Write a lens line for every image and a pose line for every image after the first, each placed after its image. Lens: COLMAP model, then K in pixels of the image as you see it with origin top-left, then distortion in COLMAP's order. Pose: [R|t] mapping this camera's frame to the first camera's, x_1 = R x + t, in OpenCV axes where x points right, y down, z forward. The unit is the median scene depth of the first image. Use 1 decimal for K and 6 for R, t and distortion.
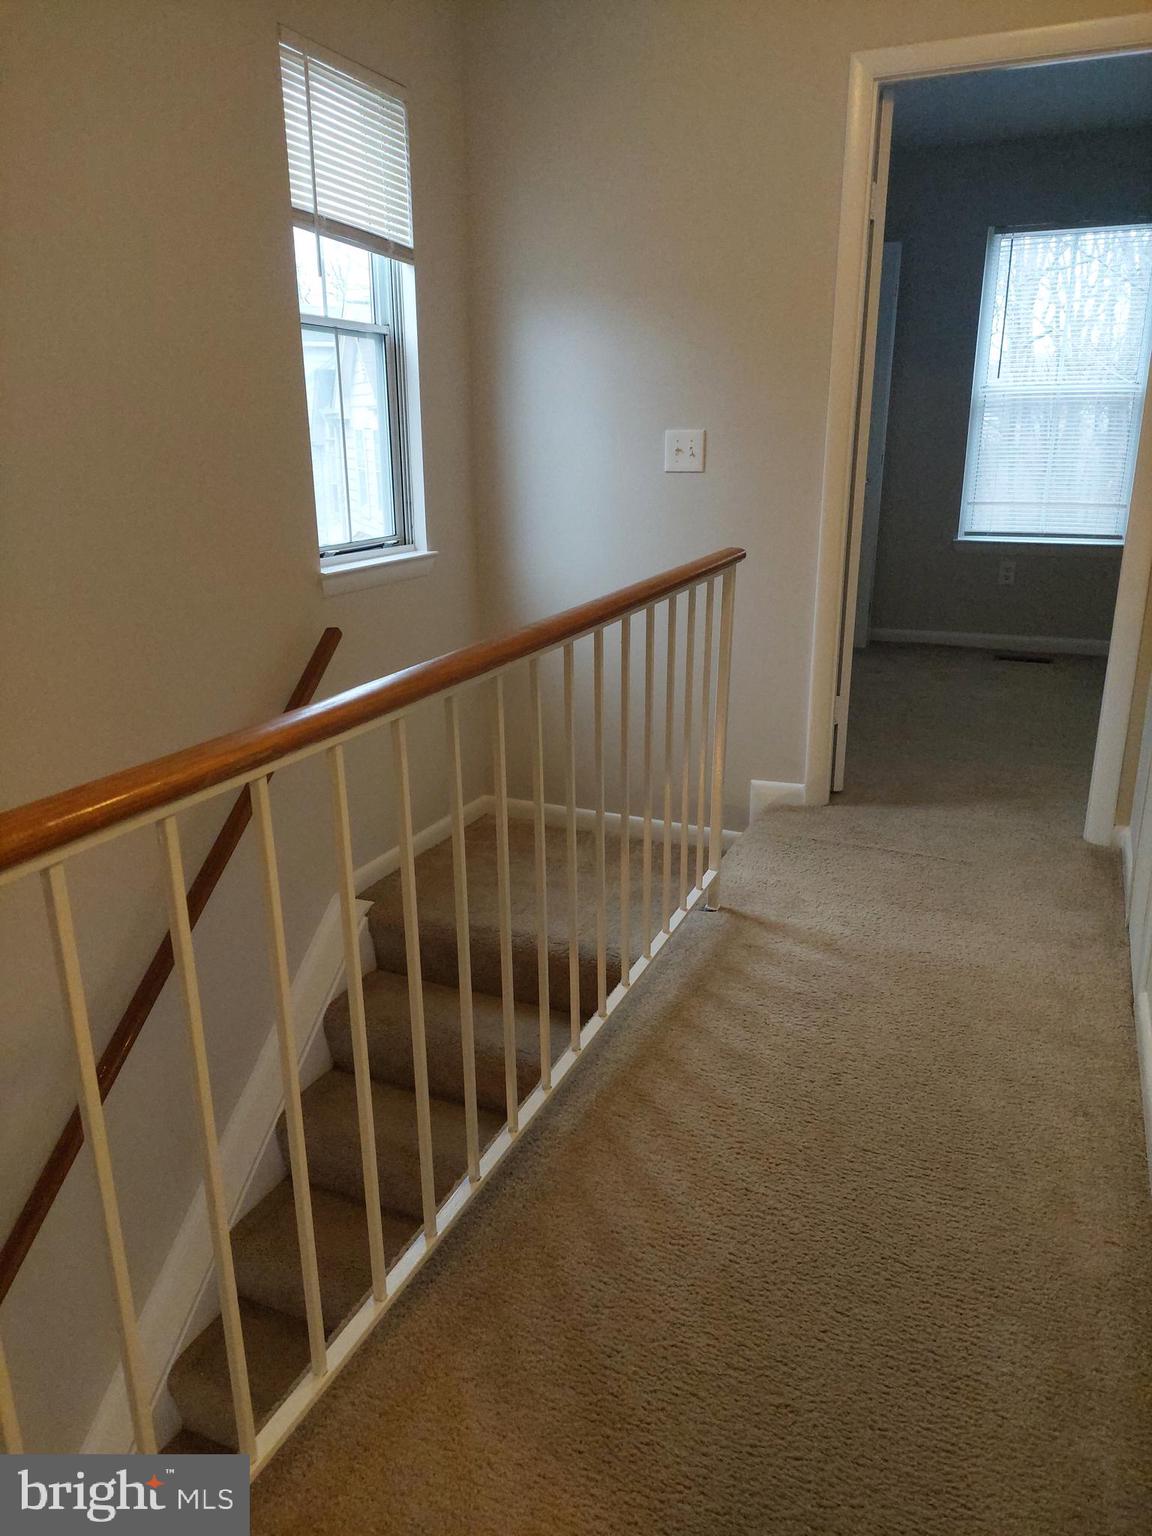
lens RADIAL K [[1090.6, 0, 575.1], [0, 1090.6, 768.3], [0, 0, 1]] dist [-0.034462, 0.000701]
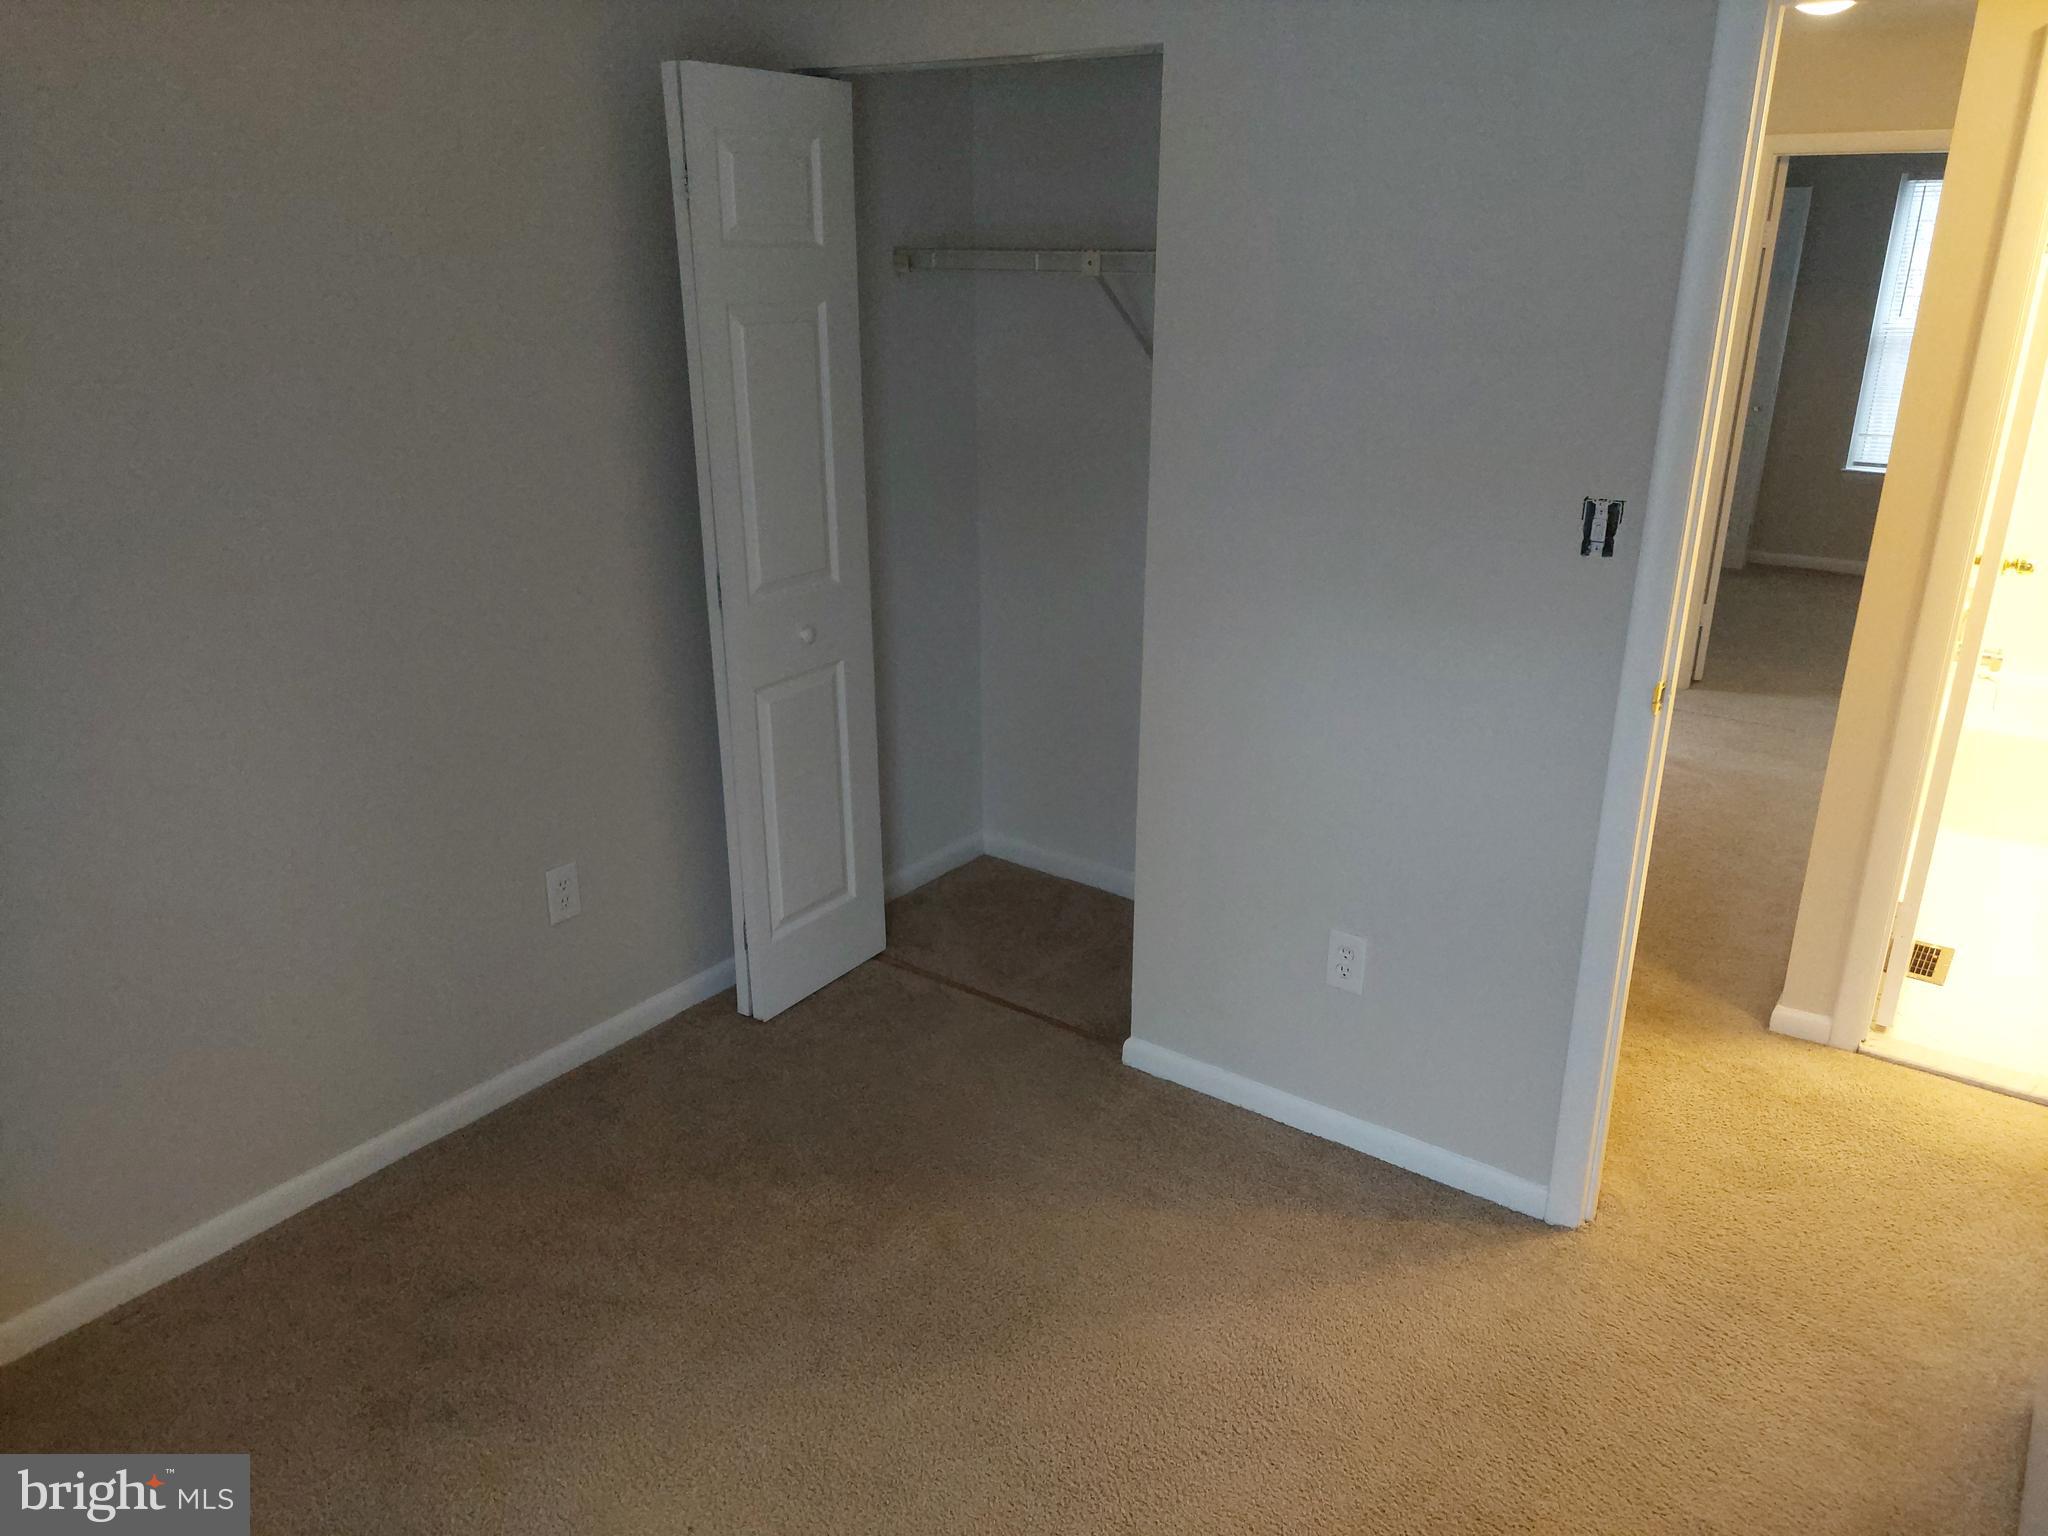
lens RADIAL K [[1454.1, 0, 1028.2], [0, 1454.1, 772.4], [0, 0, 1]] dist [-0.034462, 0.000701]
pose [[0.976113, 0.084425, -0.200192, -0.133623], [-0.074983, 0.995705, 0.054297, 0.074528], [0.203916, -0.037989, 0.978251, -0.621608]]
